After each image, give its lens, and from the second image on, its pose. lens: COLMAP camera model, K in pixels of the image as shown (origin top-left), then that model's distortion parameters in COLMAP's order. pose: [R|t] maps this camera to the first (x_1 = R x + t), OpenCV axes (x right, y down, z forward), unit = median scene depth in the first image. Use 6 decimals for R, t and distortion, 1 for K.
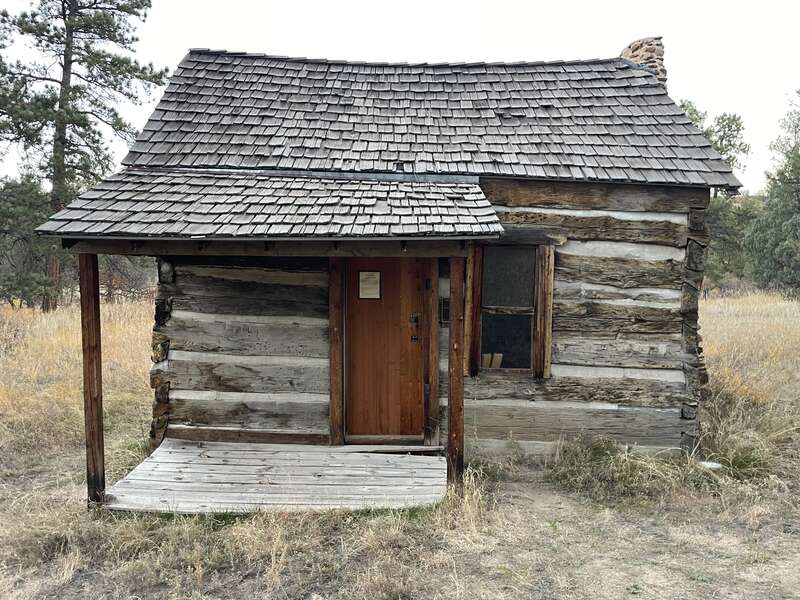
lens RADIAL K [[607.4, 0, 400.0], [0, 607.4, 300.0], [0, 0, 1]] dist [0.058390, -0.009607]
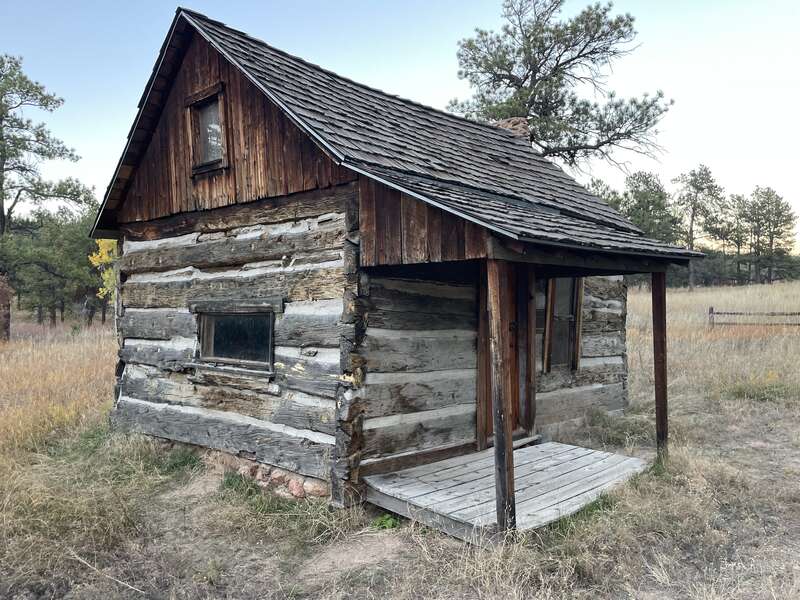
lens RADIAL K [[607.4, 0, 400.0], [0, 607.4, 300.0], [0, 0, 1]] dist [0.058390, -0.009607]
pose [[0.696434, -0.005717, 0.717598, -0.966889], [0.041518, 0.998614, -0.032337, 0.006810], [-0.716419, 0.052313, 0.695707, 0.356779]]
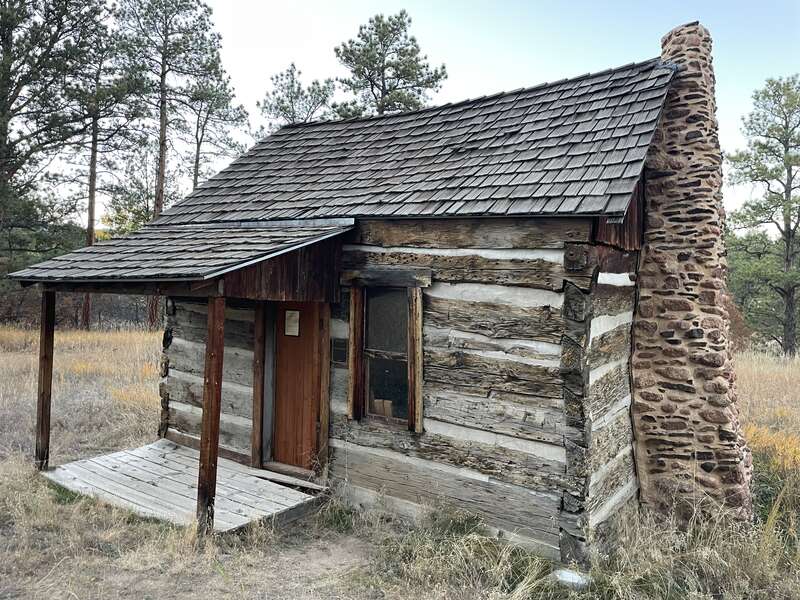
lens RADIAL K [[607.4, 0, 400.0], [0, 607.4, 300.0], [0, 0, 1]] dist [0.058390, -0.009607]
pose [[0.818982, 0.017568, -0.573550, 0.739206], [-0.059788, 0.996703, -0.054842, -0.017984], [0.570696, 0.079206, 0.817333, 0.227068]]
